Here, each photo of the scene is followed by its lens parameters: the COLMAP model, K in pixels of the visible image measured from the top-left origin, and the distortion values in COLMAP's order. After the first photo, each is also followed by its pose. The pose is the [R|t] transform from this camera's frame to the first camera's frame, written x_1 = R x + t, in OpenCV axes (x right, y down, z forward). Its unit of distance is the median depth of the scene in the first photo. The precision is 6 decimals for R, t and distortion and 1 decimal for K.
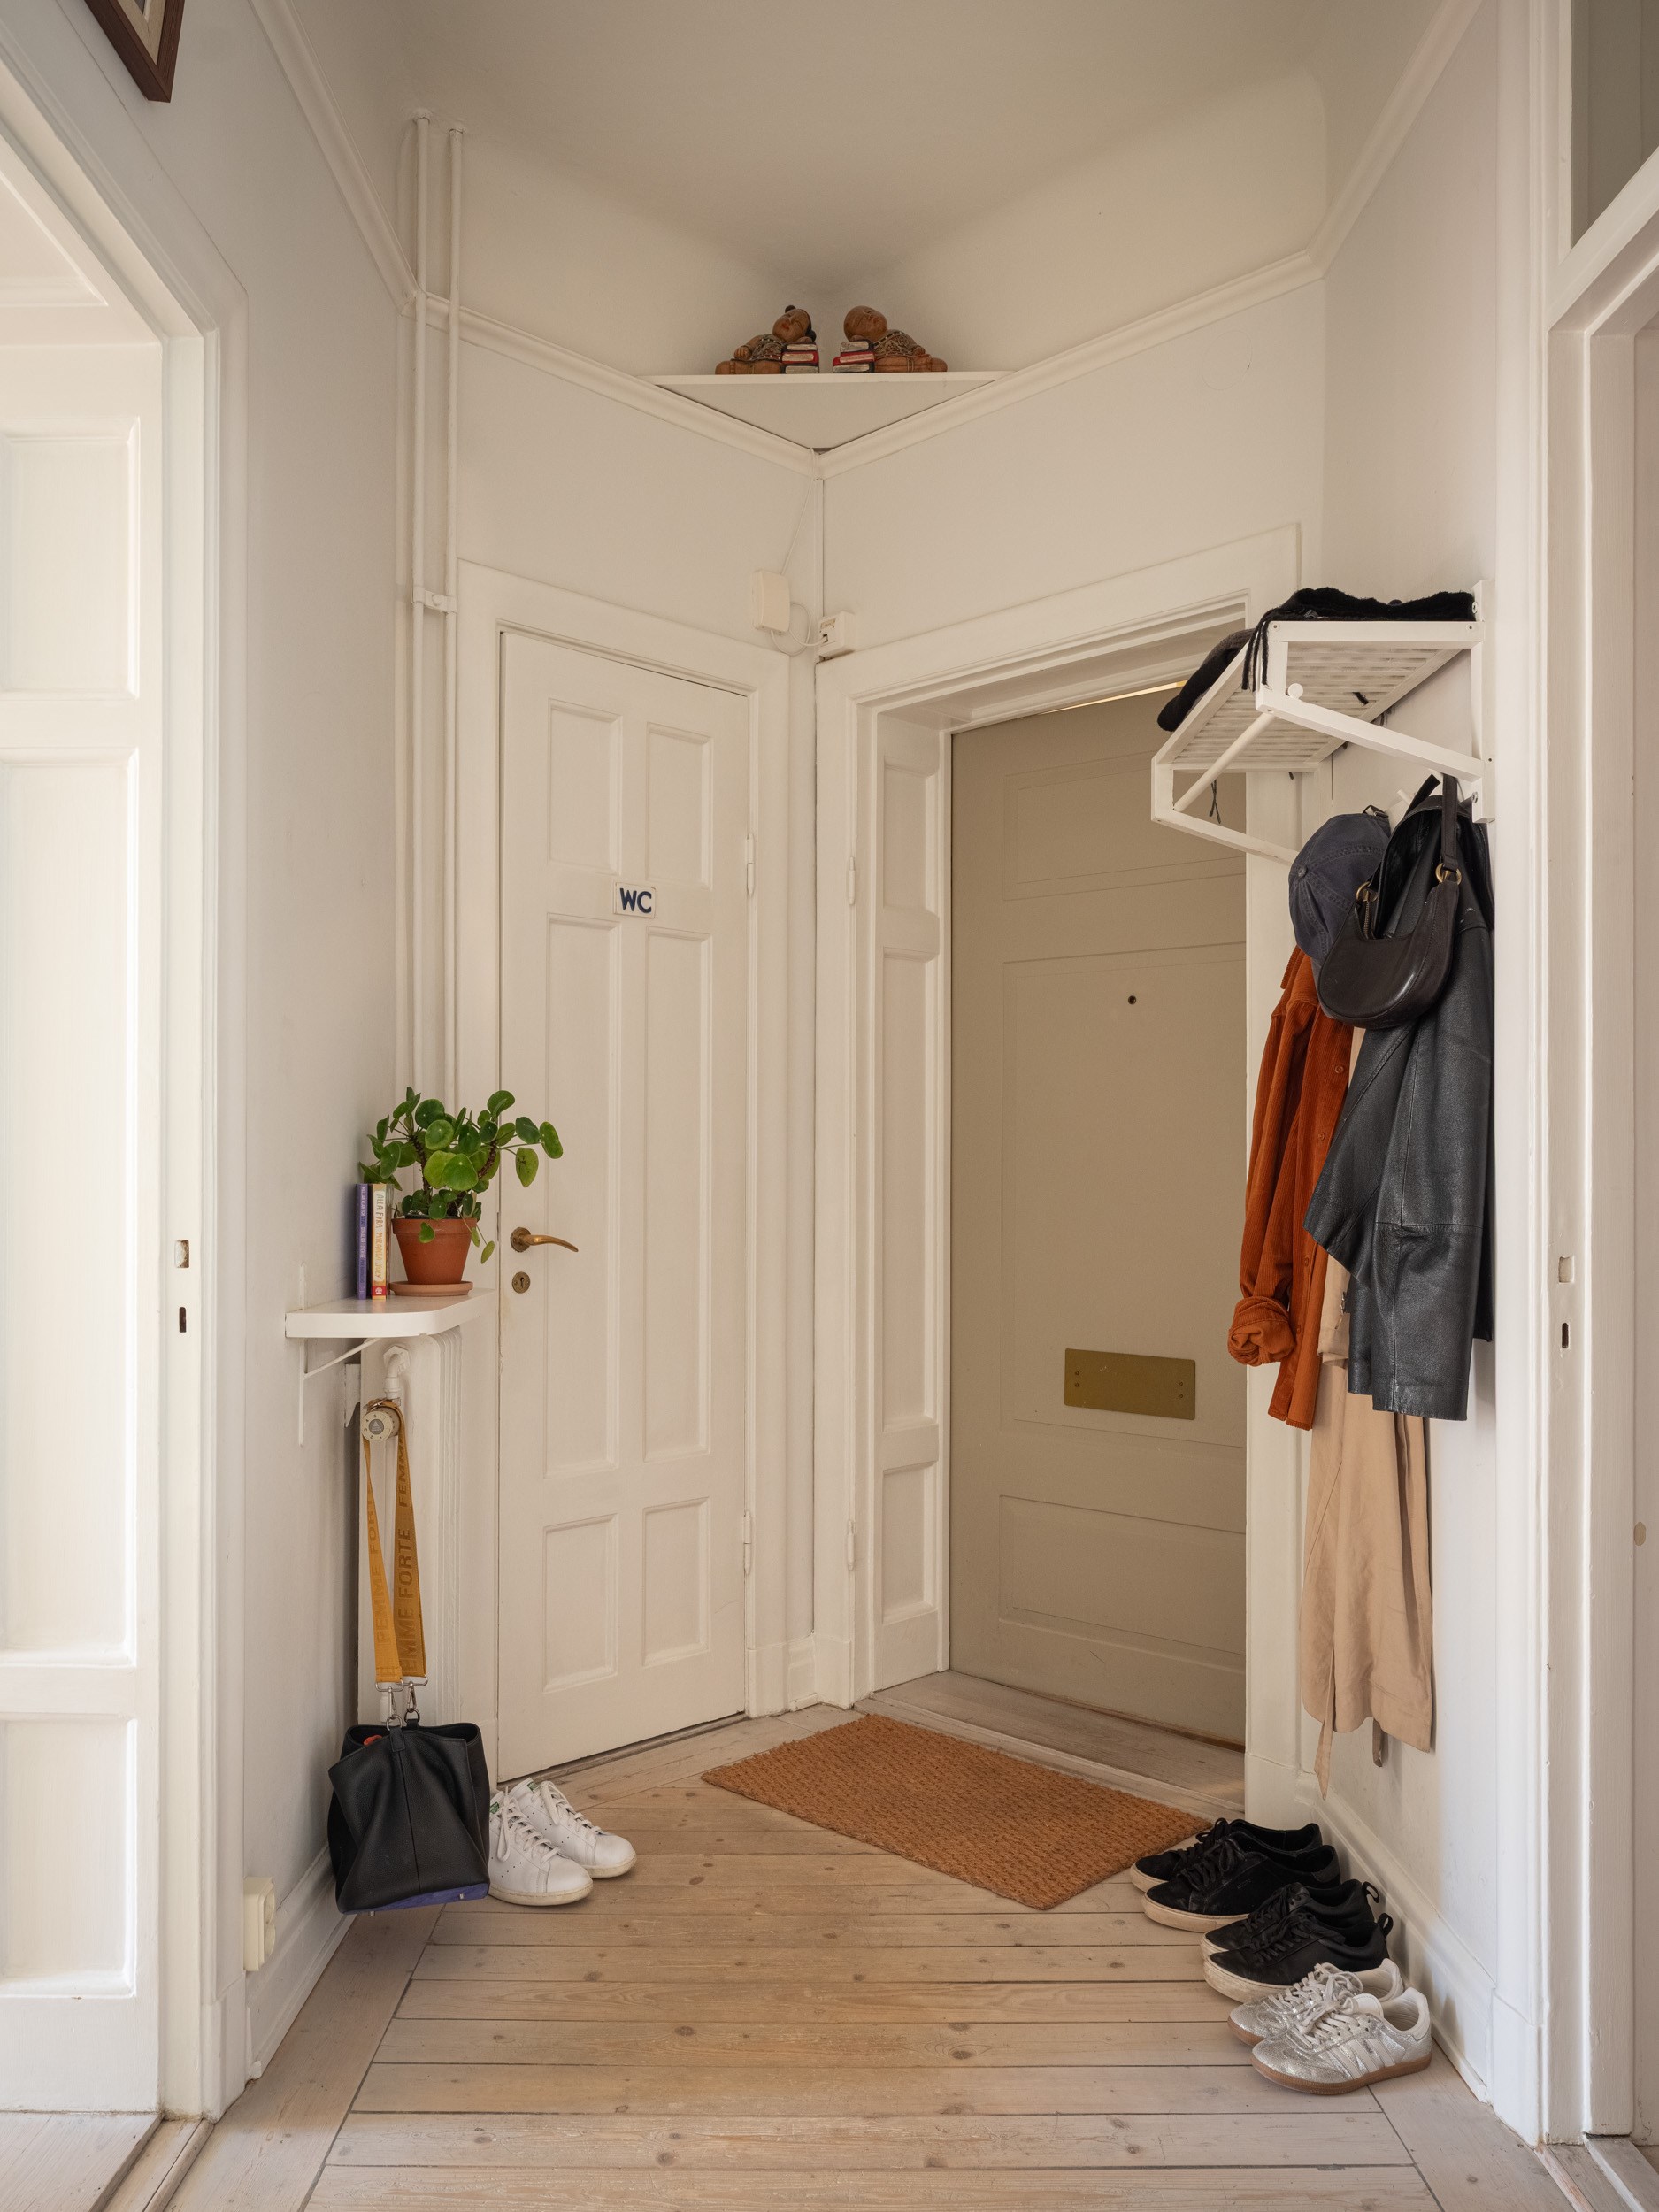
lens RADIAL K [[1669.2, 0, 820.7], [0, 1669.2, 1075.1], [0, 0, 1]] dist [-0.001049, -0.000113]
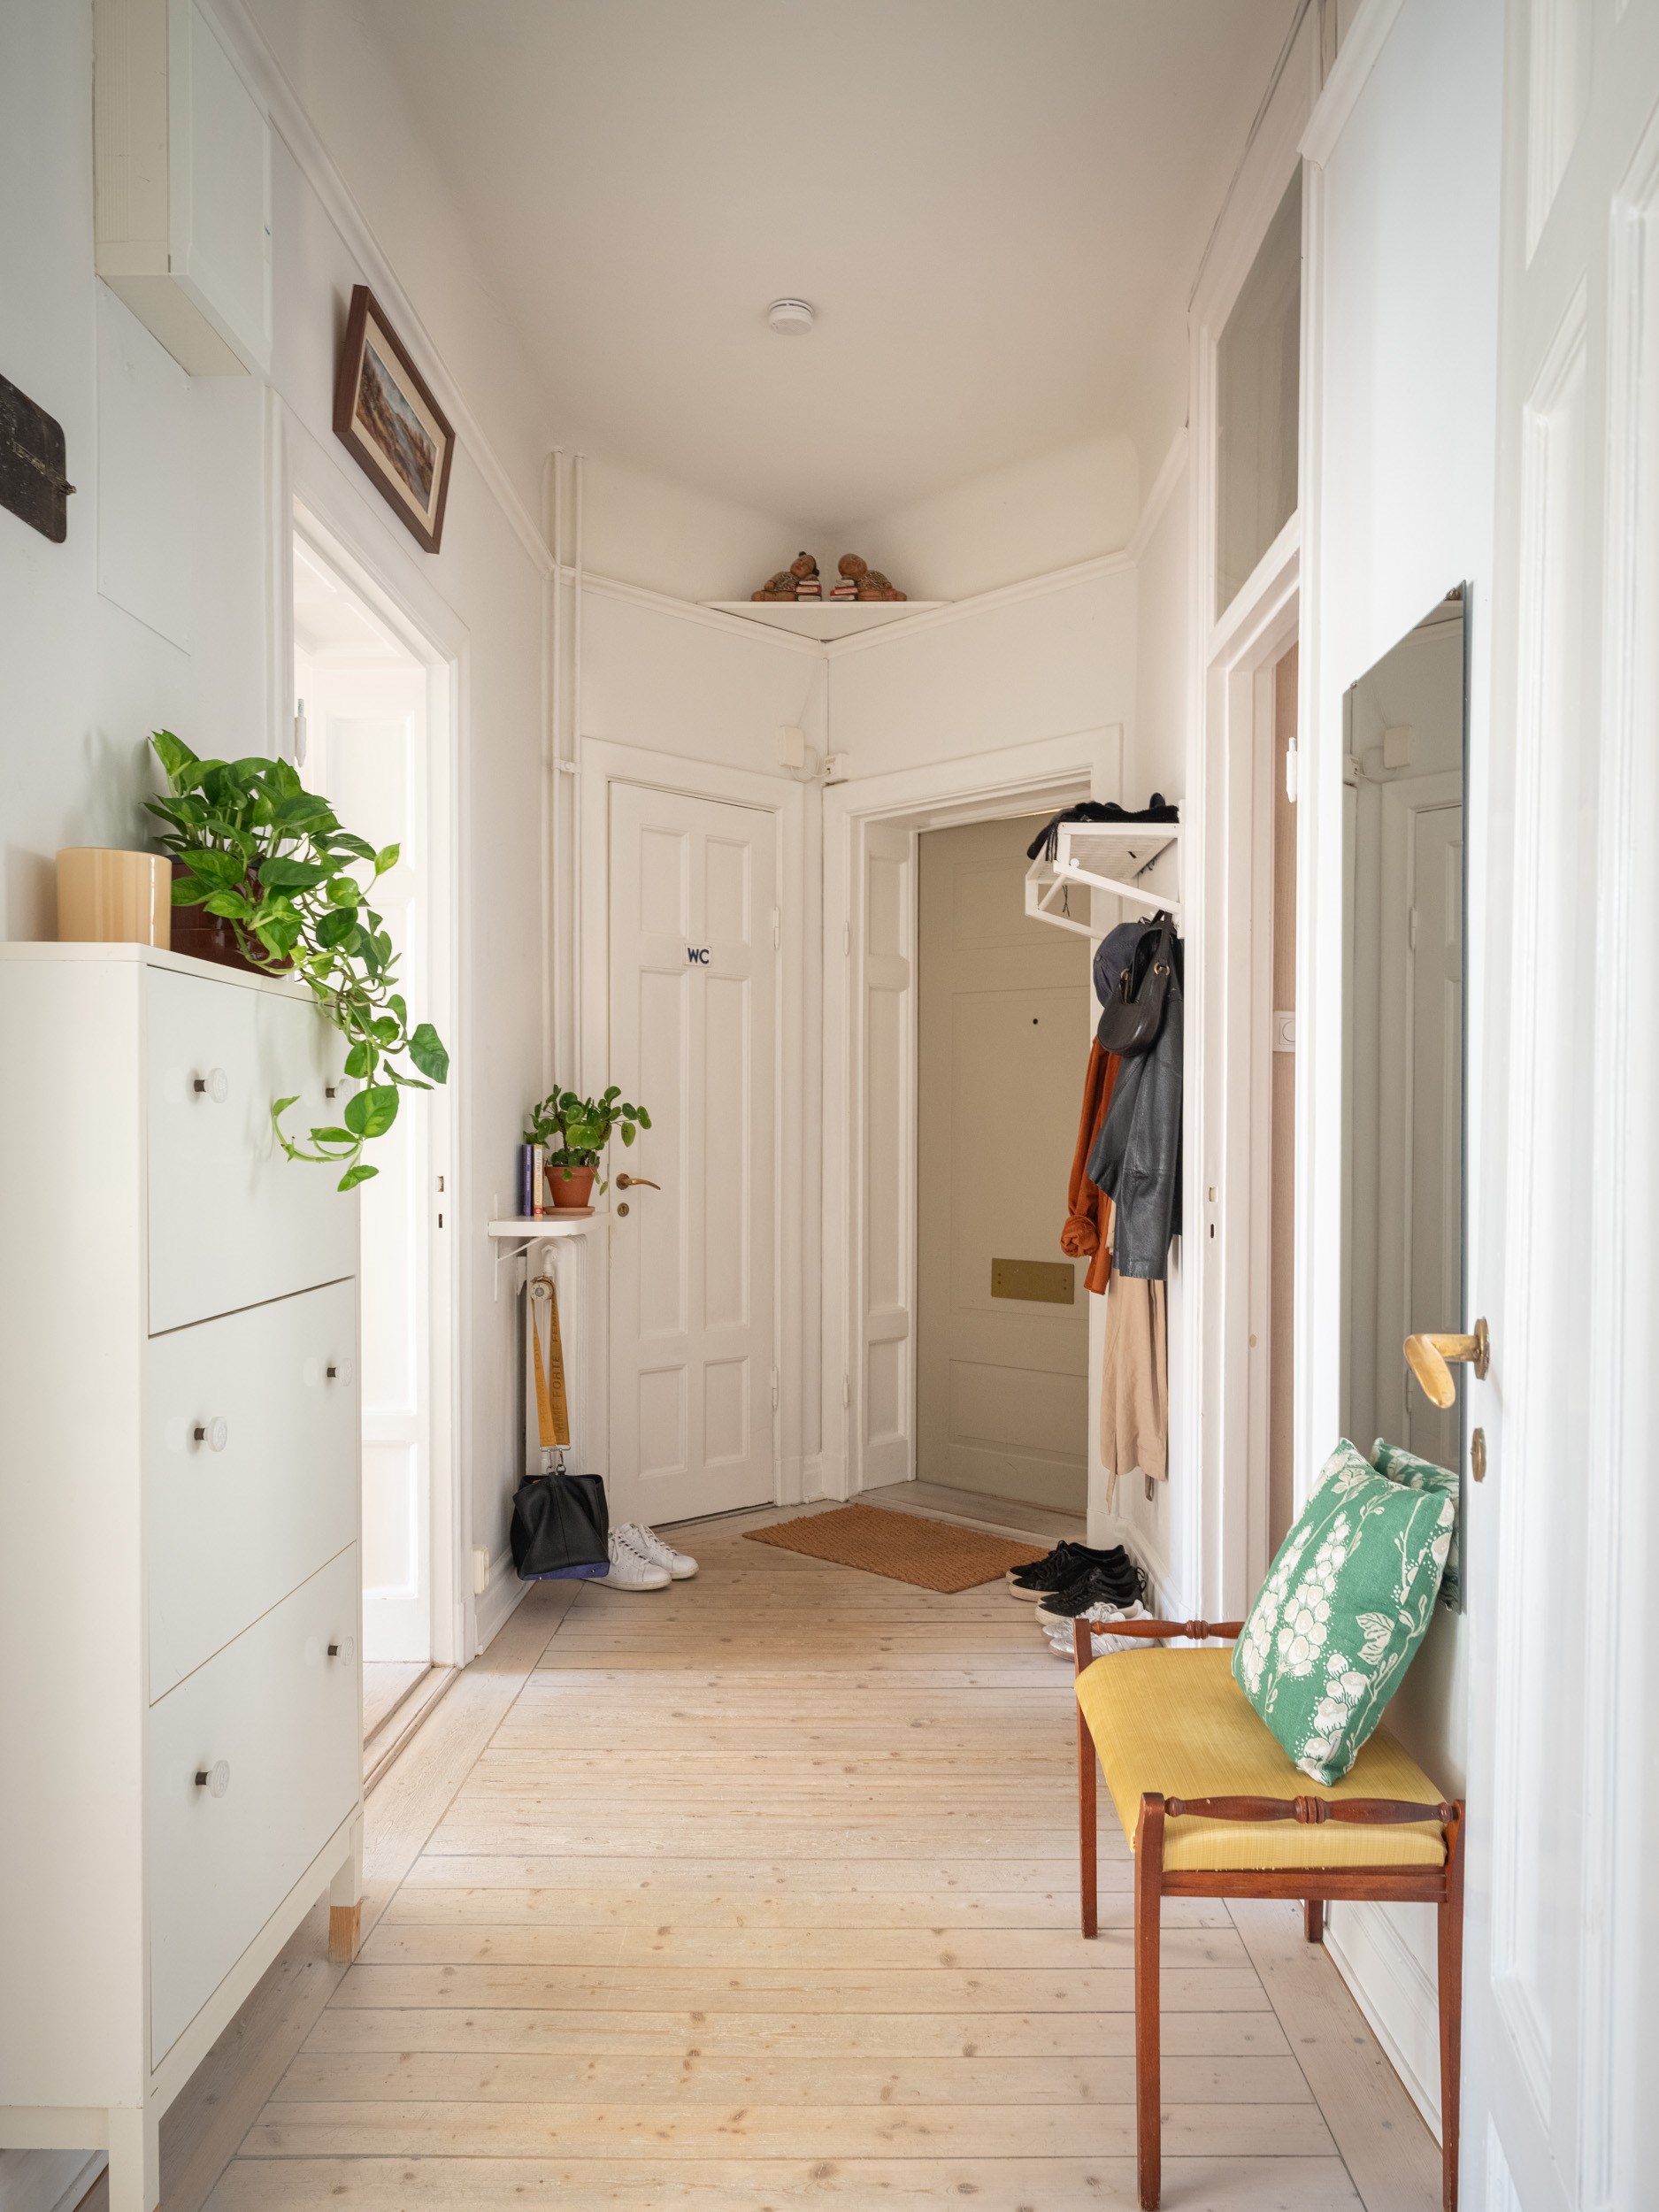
lens RADIAL K [[1625.2, 0, 880.0], [0, 1625.2, 1100.8], [0, 0, 1]] dist [-0.005791, 0.000433]
pose [[0.999984, 0.002628, -0.005021, 0.070867], [-0.002438, 0.999291, 0.037568, -0.035677], [0.005116, -0.037555, 0.999281, -0.544665]]
